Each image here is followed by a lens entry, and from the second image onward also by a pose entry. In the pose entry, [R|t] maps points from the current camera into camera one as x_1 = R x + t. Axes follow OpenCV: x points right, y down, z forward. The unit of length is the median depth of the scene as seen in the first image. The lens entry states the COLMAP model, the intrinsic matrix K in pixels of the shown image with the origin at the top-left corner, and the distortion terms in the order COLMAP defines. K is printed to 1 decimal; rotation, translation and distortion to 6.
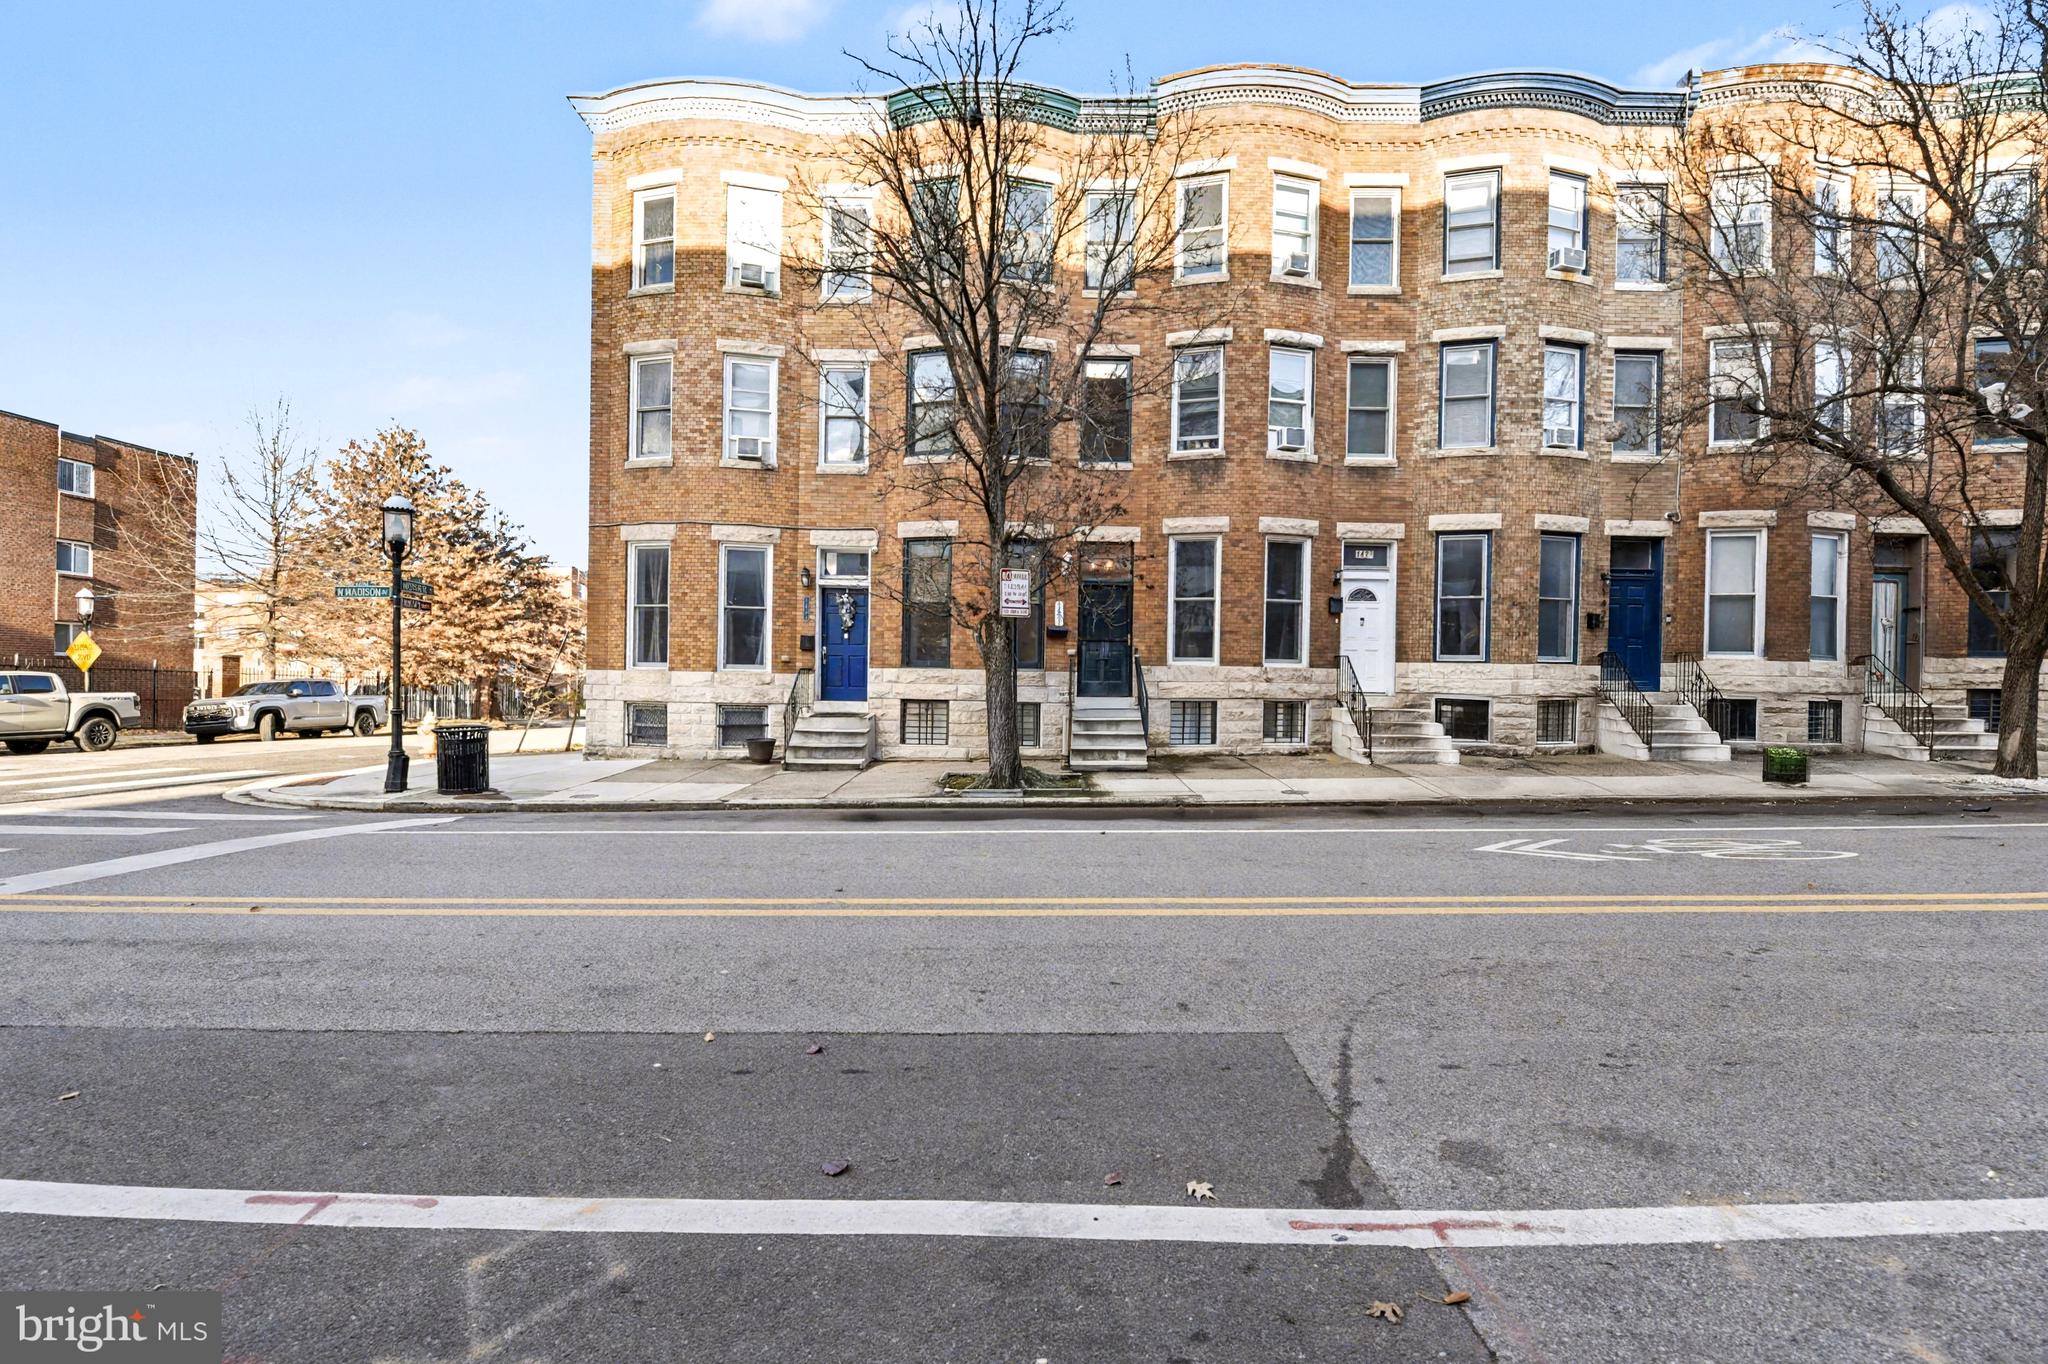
lens RADIAL K [[879.9, 0, 1028.8], [0, 879.9, 686.0], [0, 0, 1]] dist [-0.003340, -0.000044]
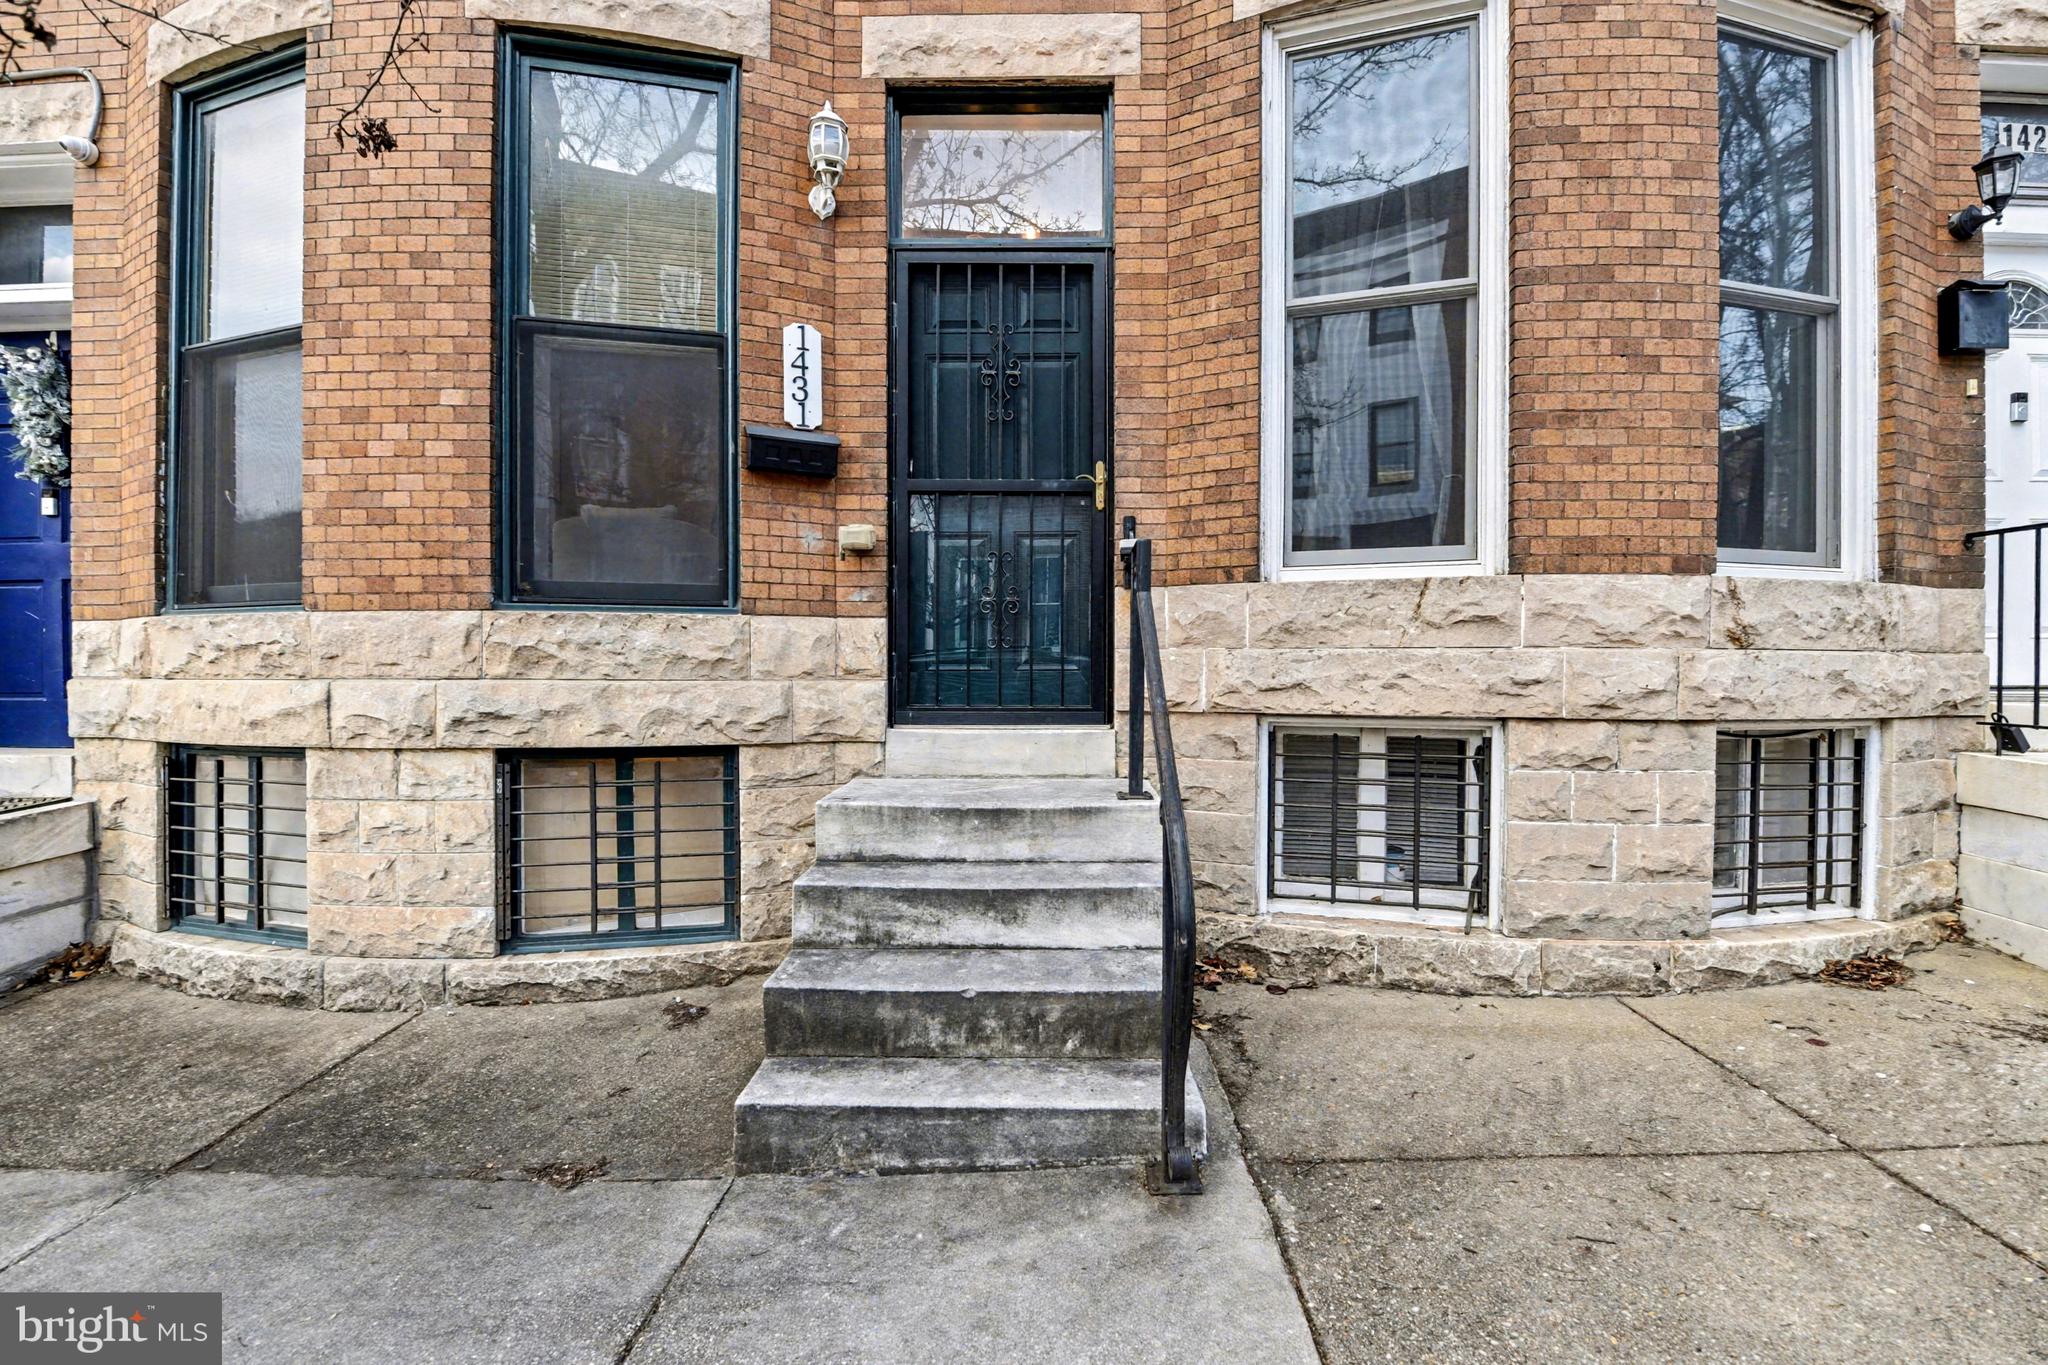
lens RADIAL K [[879.9, 0, 1020.9], [0, 879.9, 683.6], [0, 0, 1]] dist [-0.003340, -0.000044]
pose [[0.999799, -0.014516, -0.013801, 0.095679], [0.014584, 0.999882, 0.004850, 0.000960], [0.013729, -0.005050, 0.999893, 0.764040]]
